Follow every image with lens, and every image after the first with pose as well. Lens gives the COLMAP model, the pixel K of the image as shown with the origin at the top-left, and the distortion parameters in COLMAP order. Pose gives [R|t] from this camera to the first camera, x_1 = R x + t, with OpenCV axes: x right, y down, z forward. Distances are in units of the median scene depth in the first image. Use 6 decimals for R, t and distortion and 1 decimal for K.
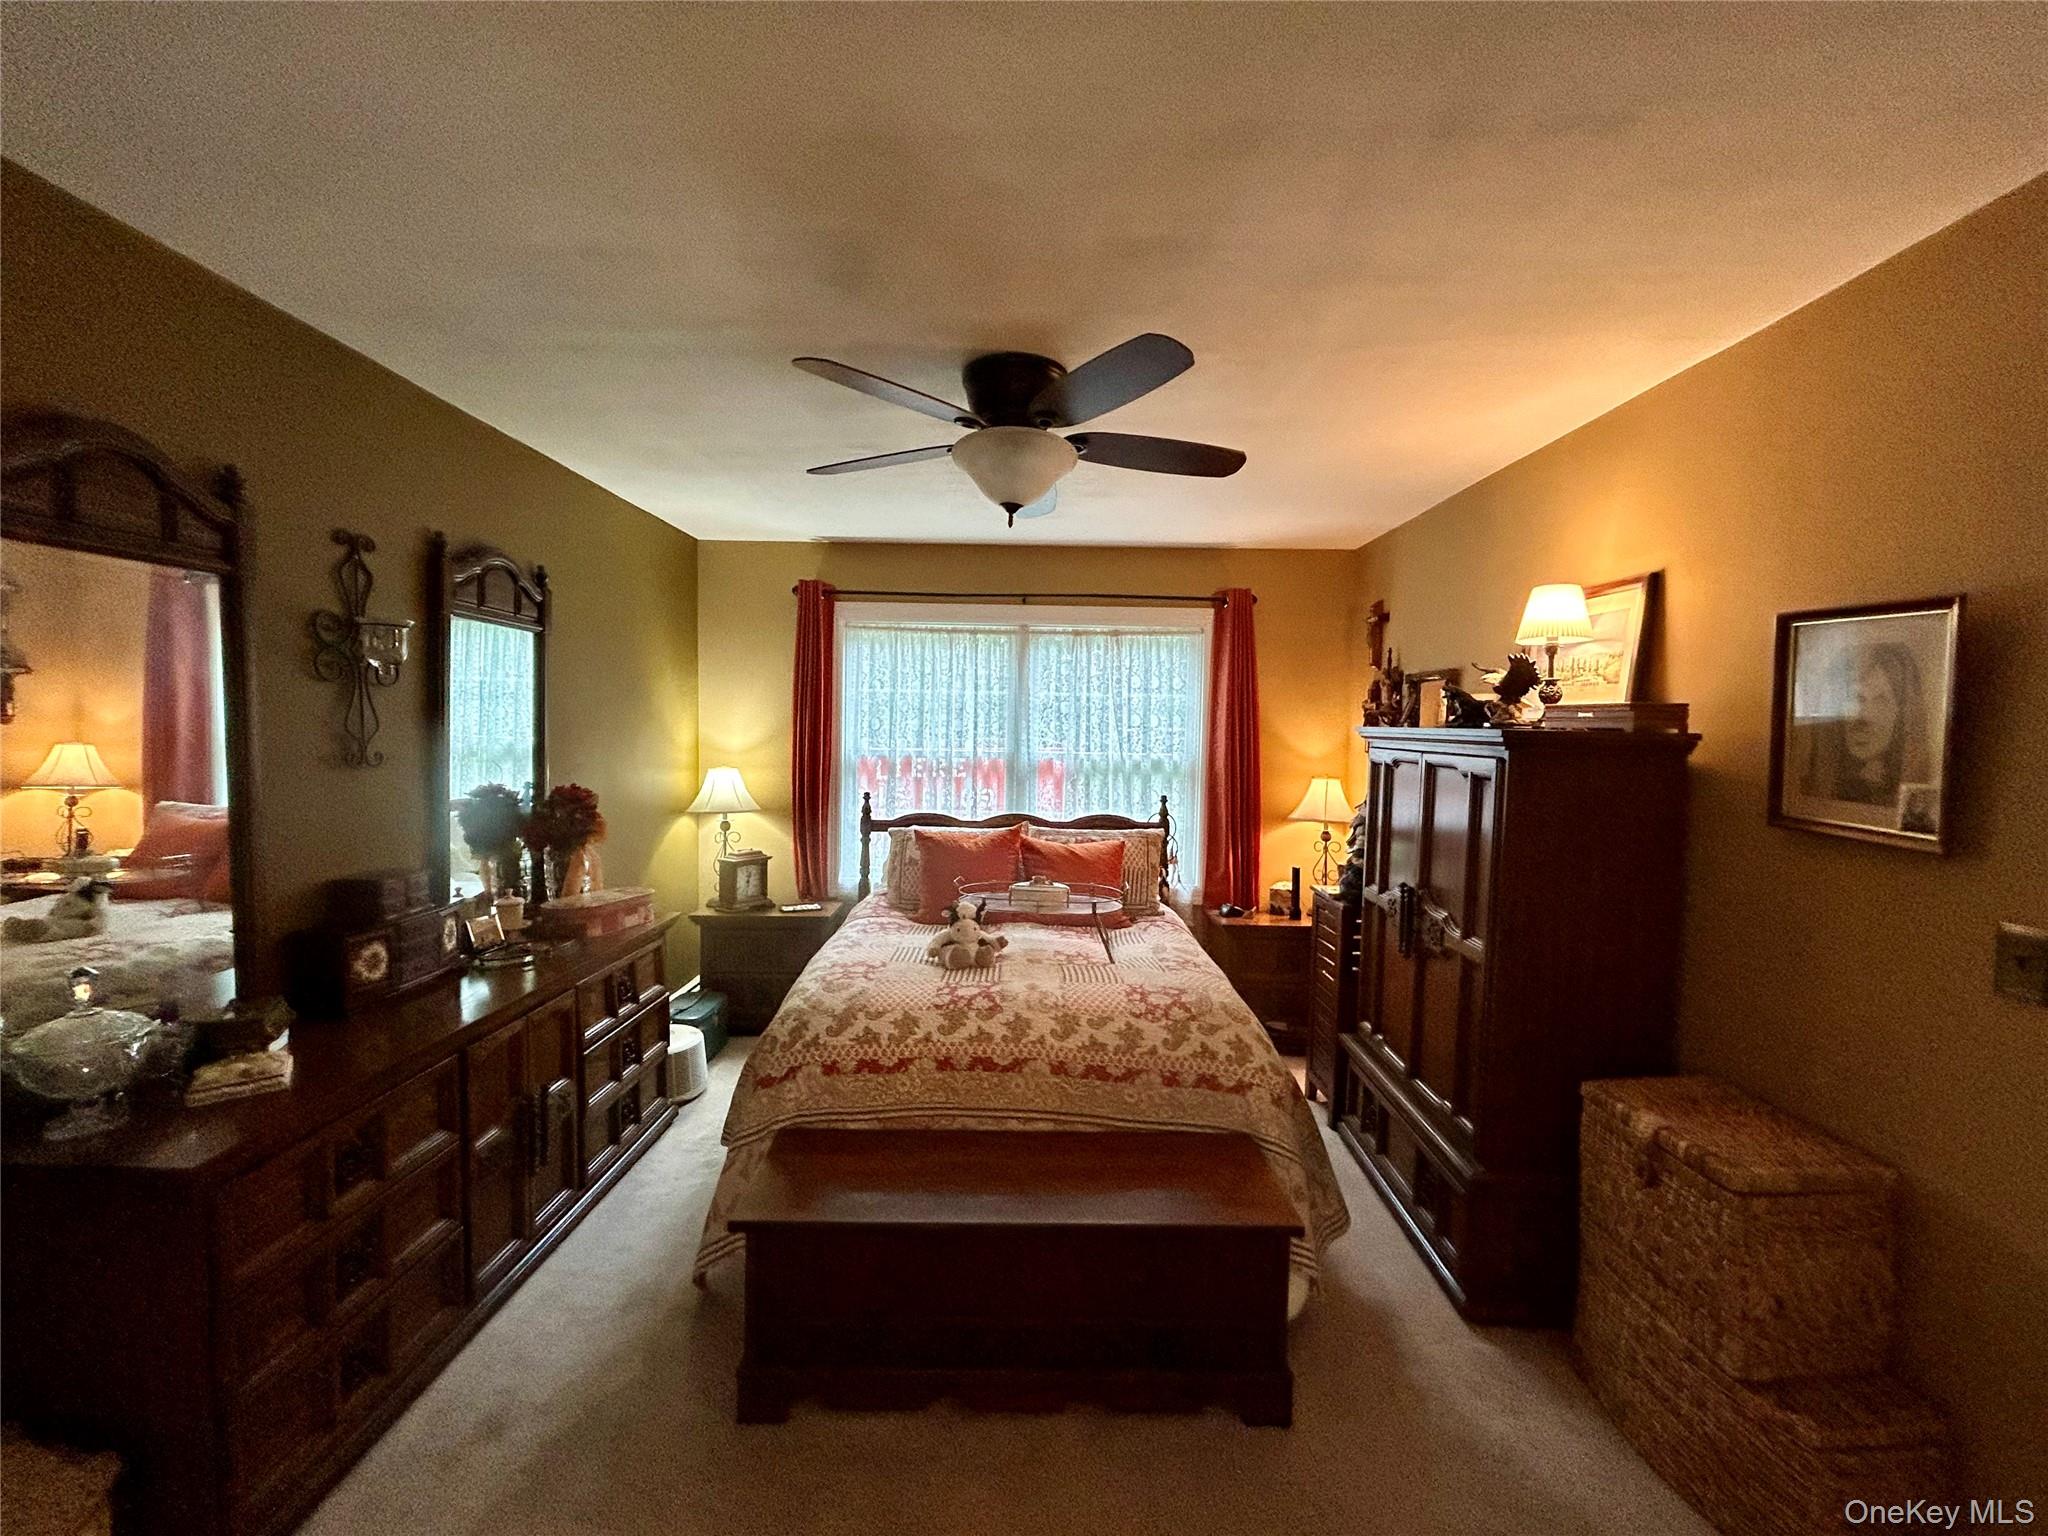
lens RADIAL K [[826.1, 0, 1026.0], [0, 826.1, 769.1], [0, 0, 1]] dist [0.003056, -0.000179]
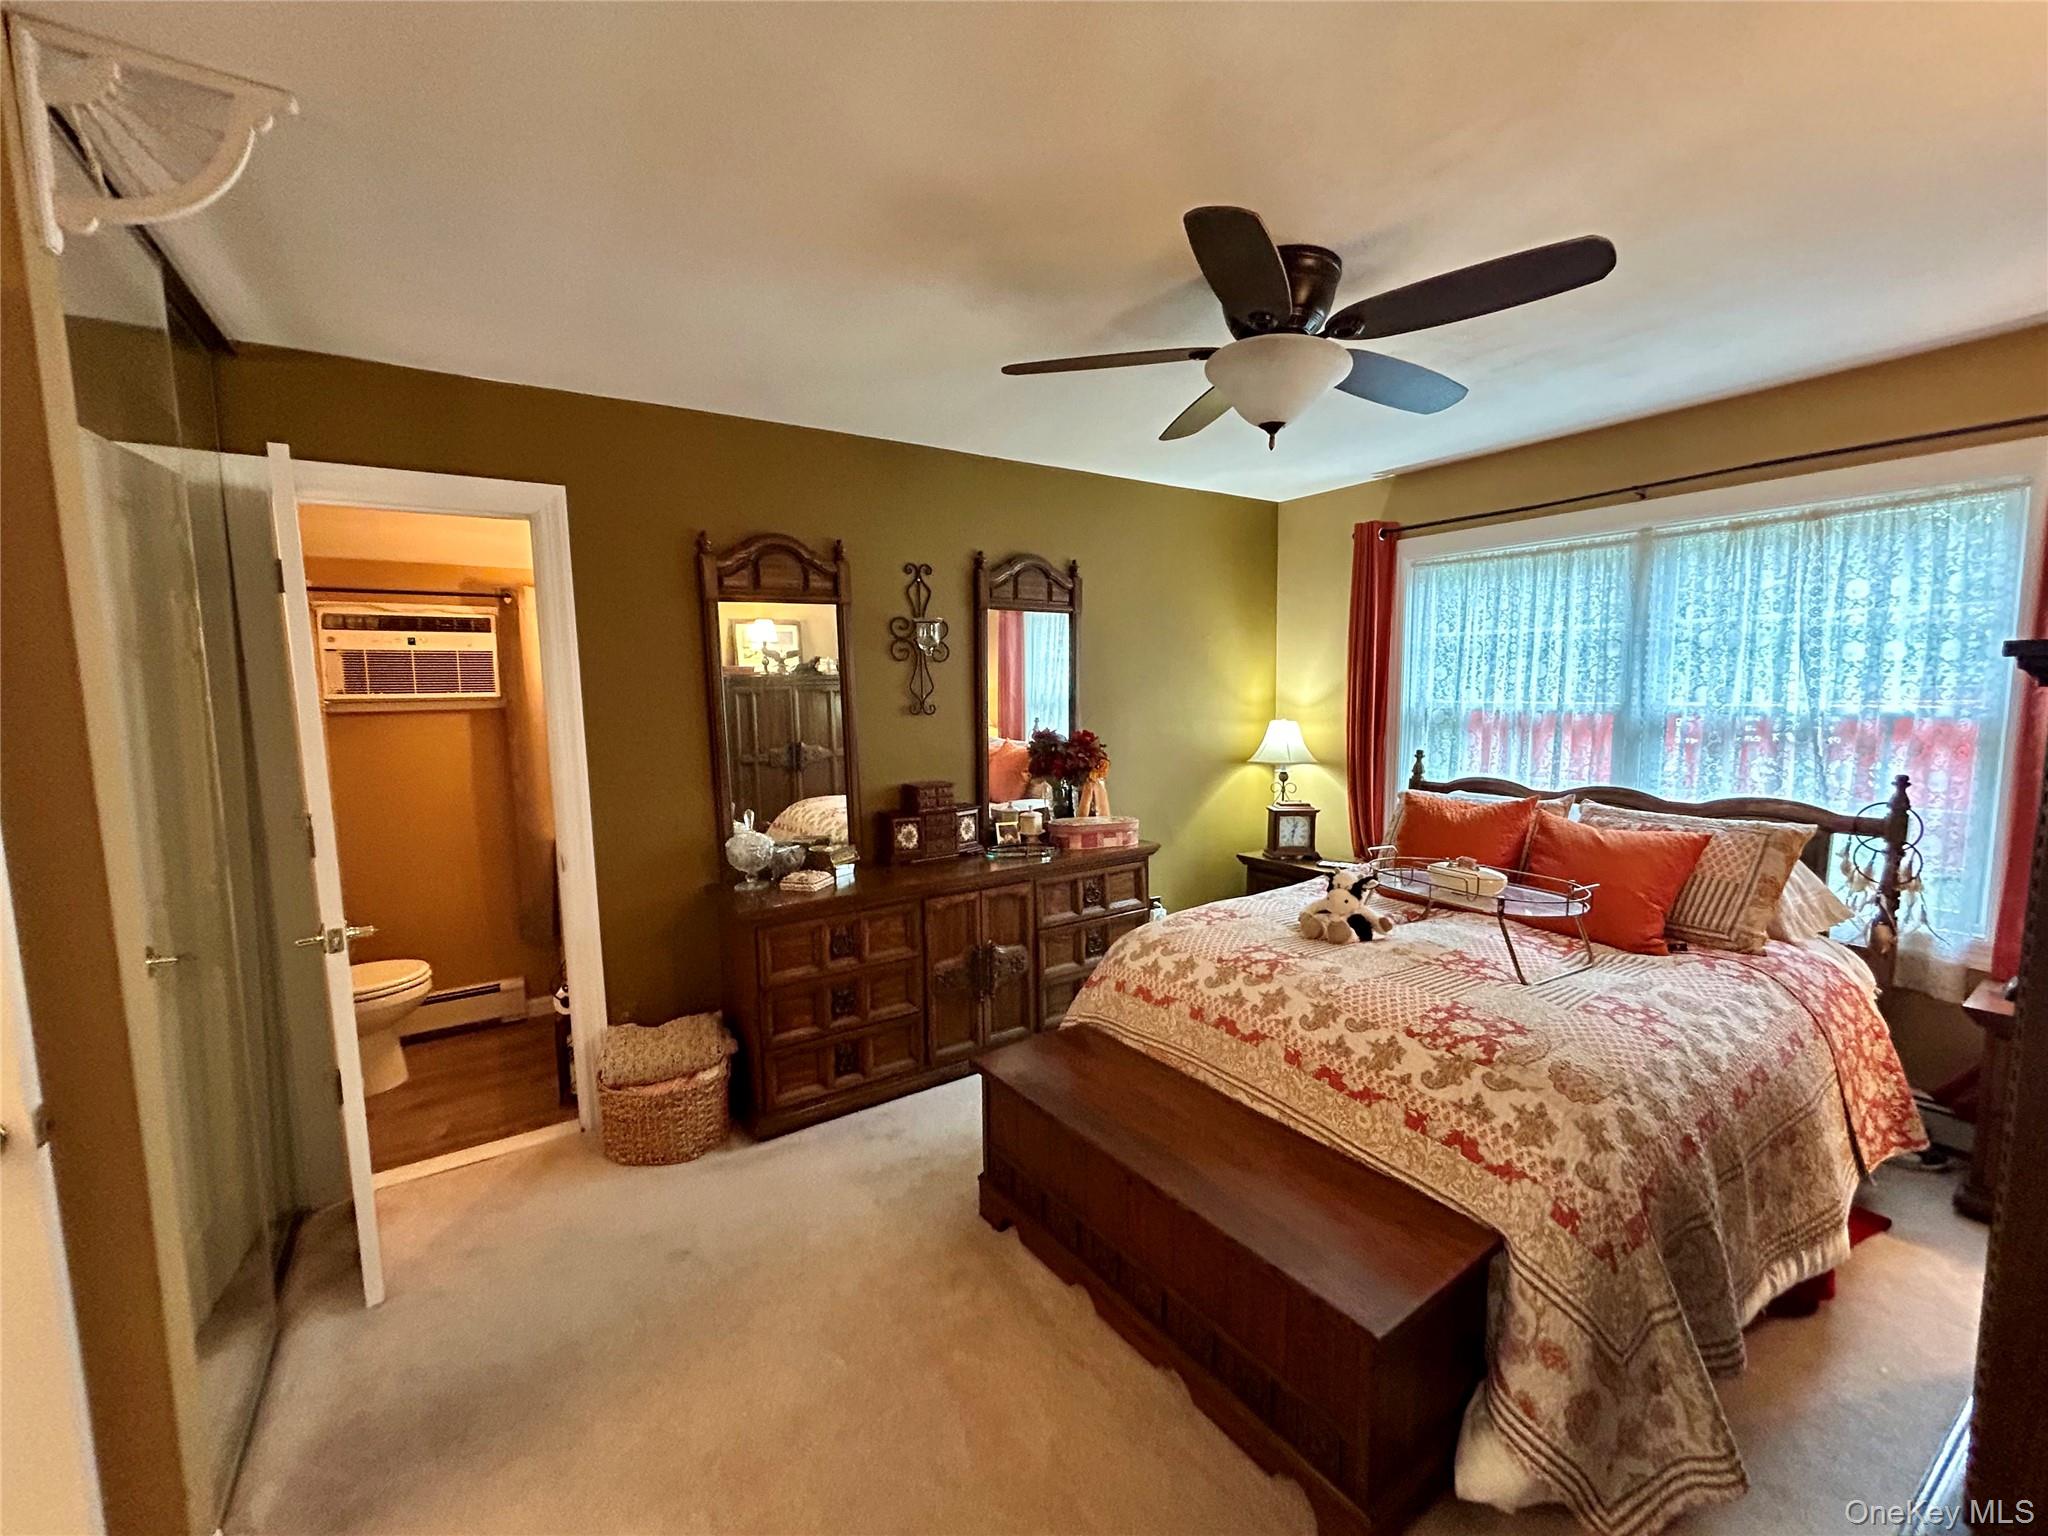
lens RADIAL K [[826.1, 0, 1022.0], [0, 826.1, 768.7], [0, 0, 1]] dist [0.003056, -0.000179]
pose [[0.567354, 0.058972, -0.821360, 0.508843], [-0.016813, 0.998054, 0.060044, 0.002923], [0.823302, -0.020257, 0.567242, 0.225598]]
